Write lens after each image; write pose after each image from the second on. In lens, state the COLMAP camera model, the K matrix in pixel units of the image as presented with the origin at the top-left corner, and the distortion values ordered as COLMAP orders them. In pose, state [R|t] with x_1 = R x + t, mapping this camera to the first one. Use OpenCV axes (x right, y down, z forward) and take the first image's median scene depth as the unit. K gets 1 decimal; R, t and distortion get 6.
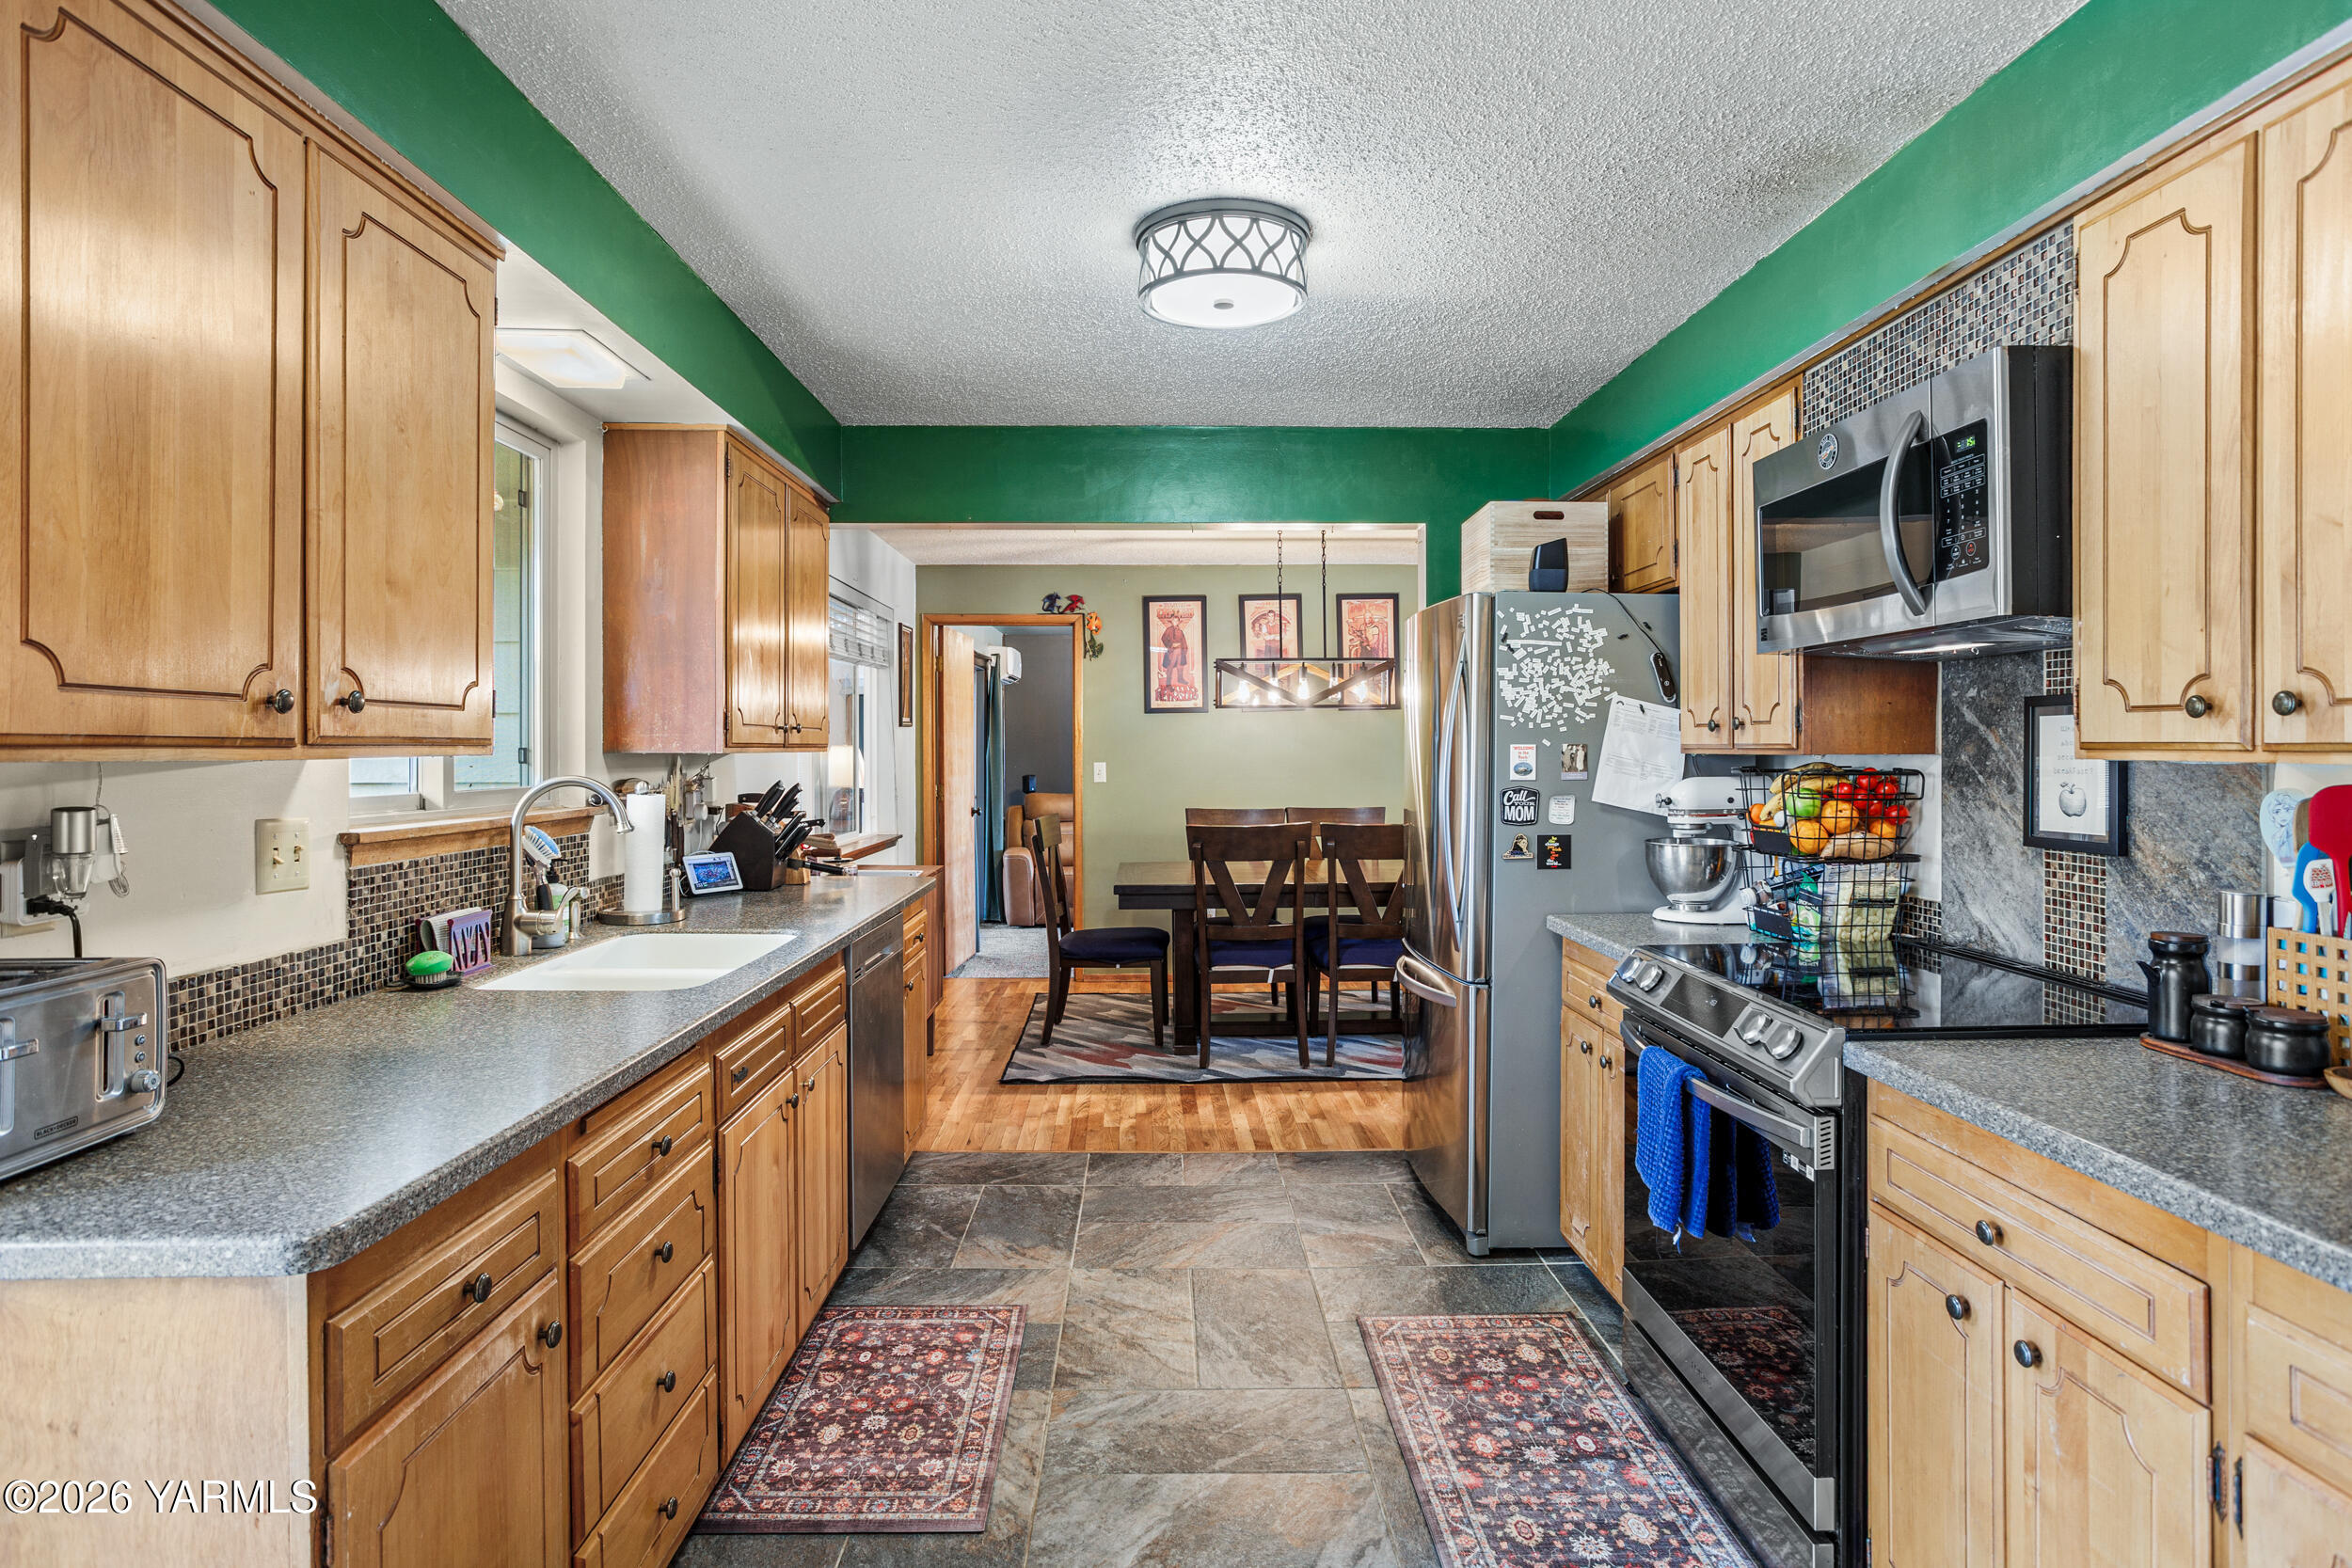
lens RADIAL K [[1358.7, 0, 1177.2], [0, 1358.7, 766.9], [0, 0, 1]] dist [0.000285, 0.000049]
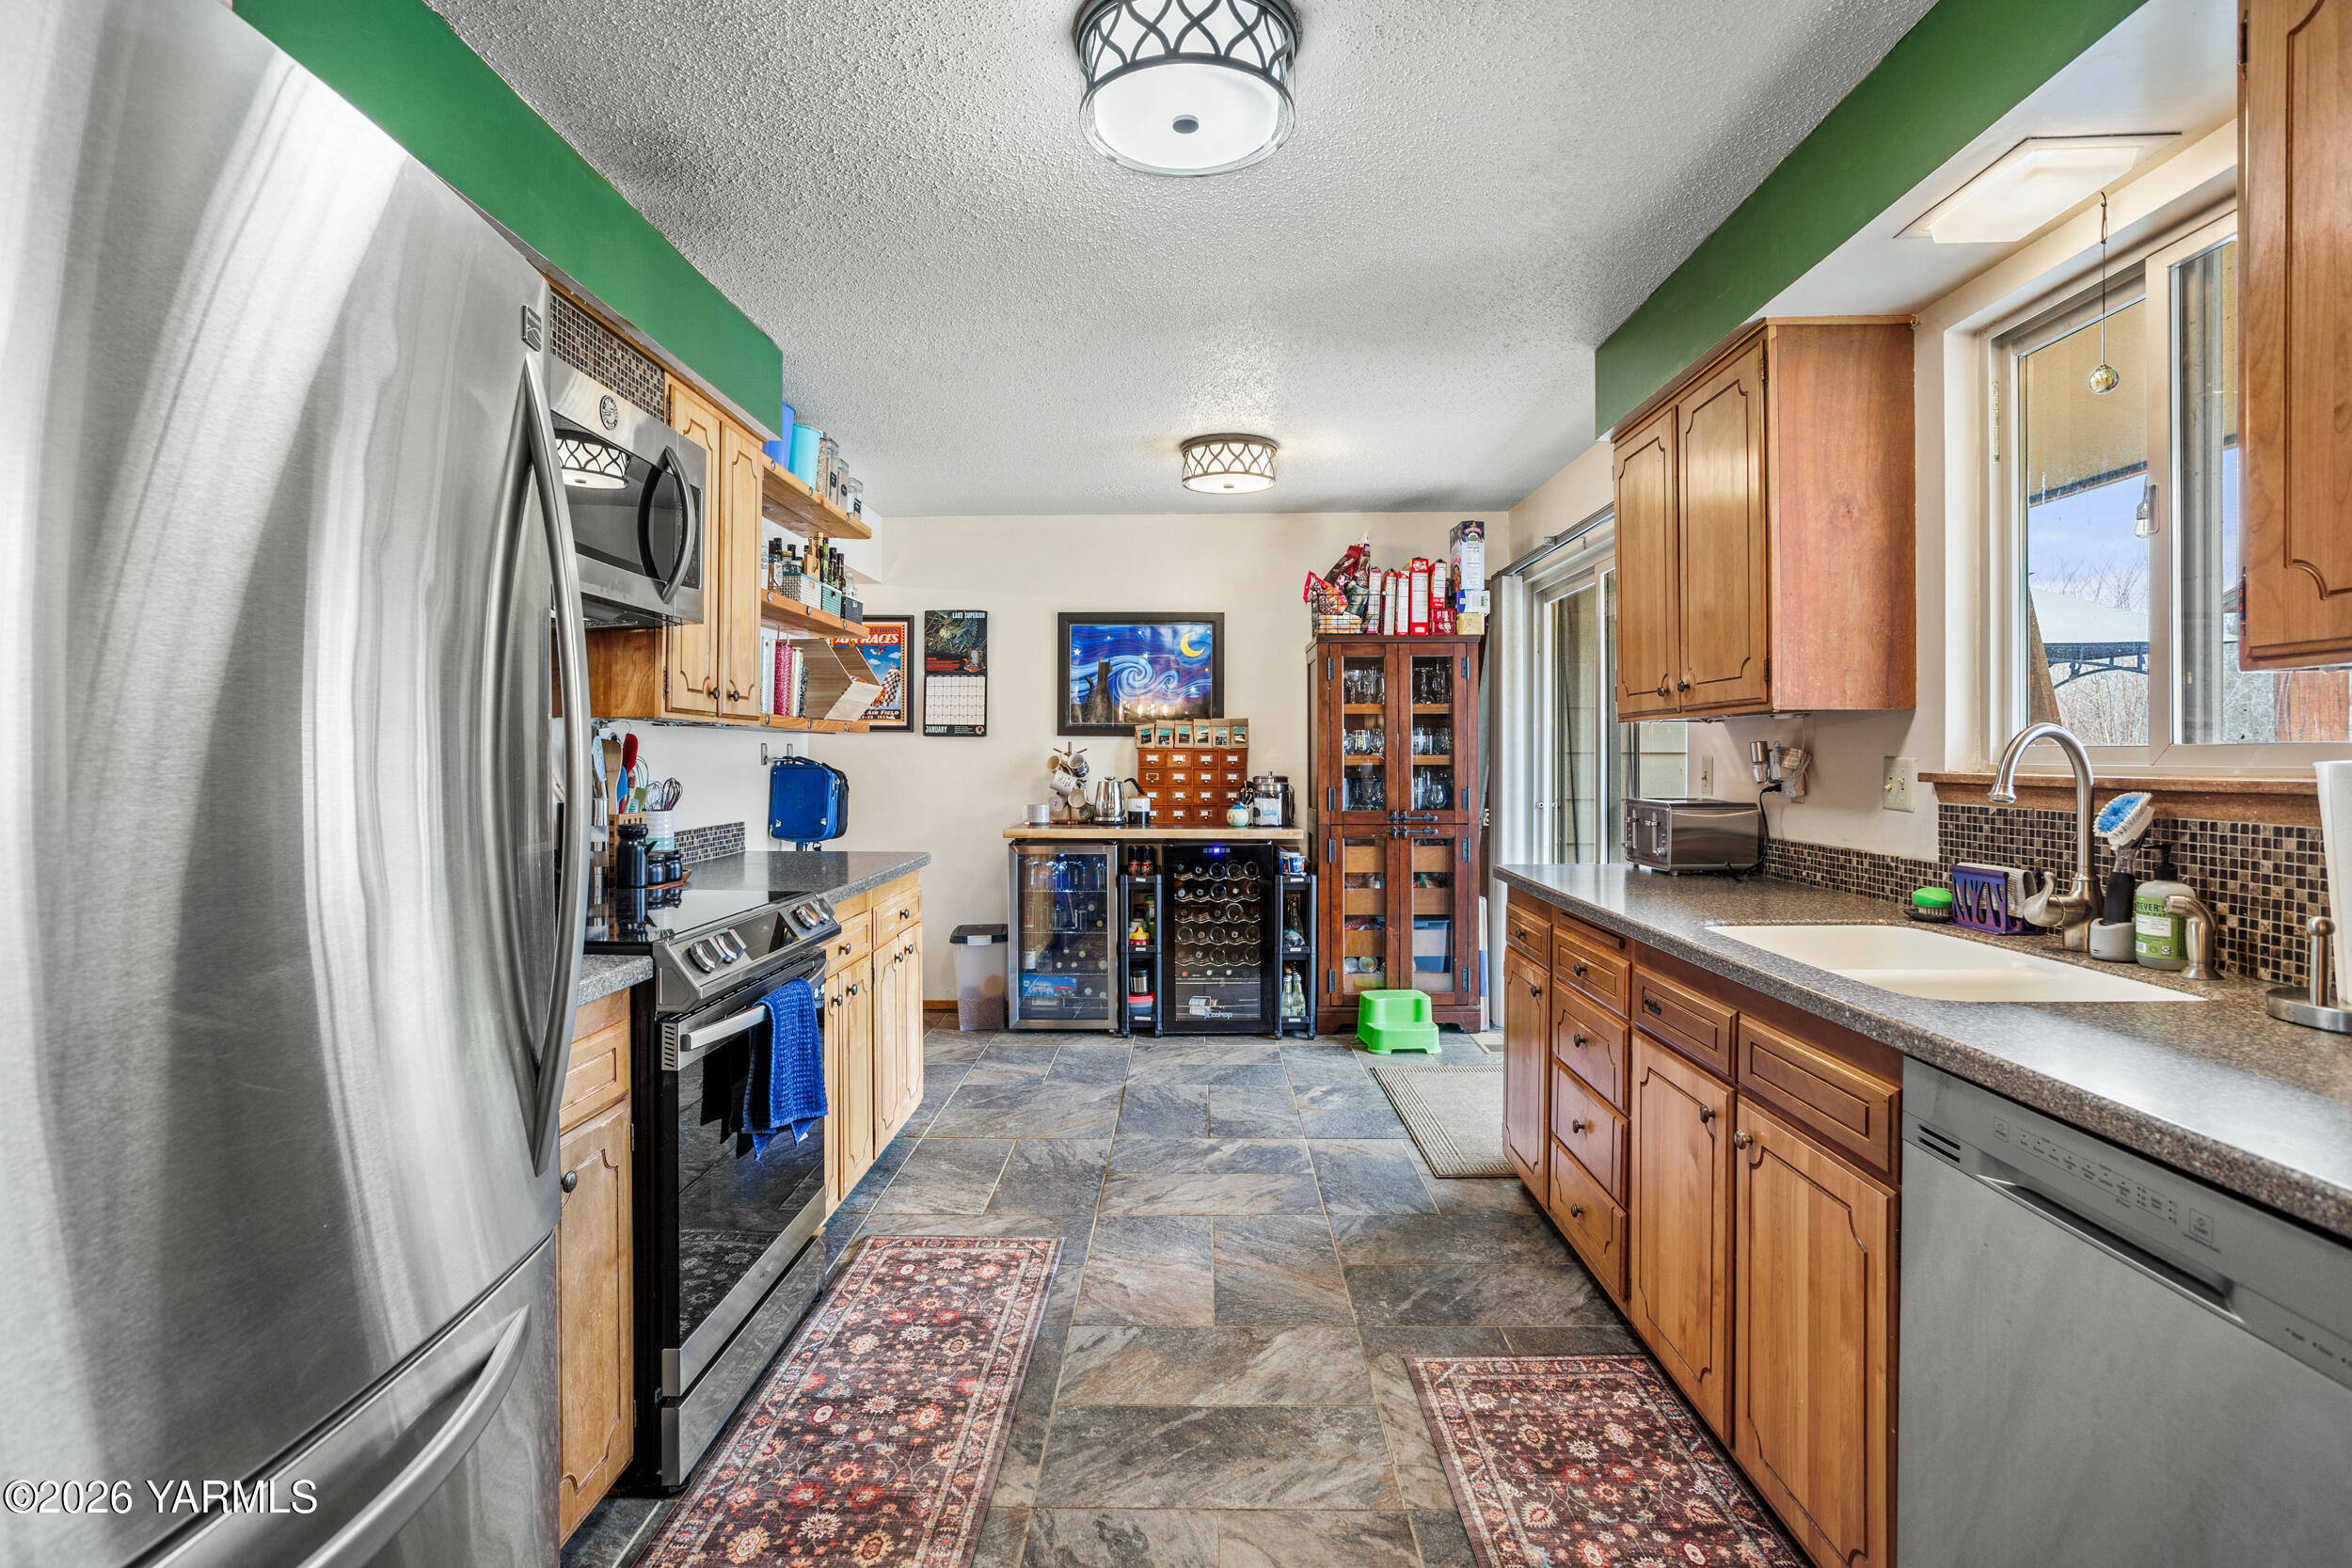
lens RADIAL K [[1291.8, 0, 1170.5], [0, 1291.8, 769.2], [0, 0, 1]] dist [0.000977, 0.000056]
pose [[-0.999191, 0.000898, 0.040199, 0.015281], [0.001803, 0.999746, 0.022464, 0.016816], [-0.040169, 0.022518, -0.998939, 1.968285]]
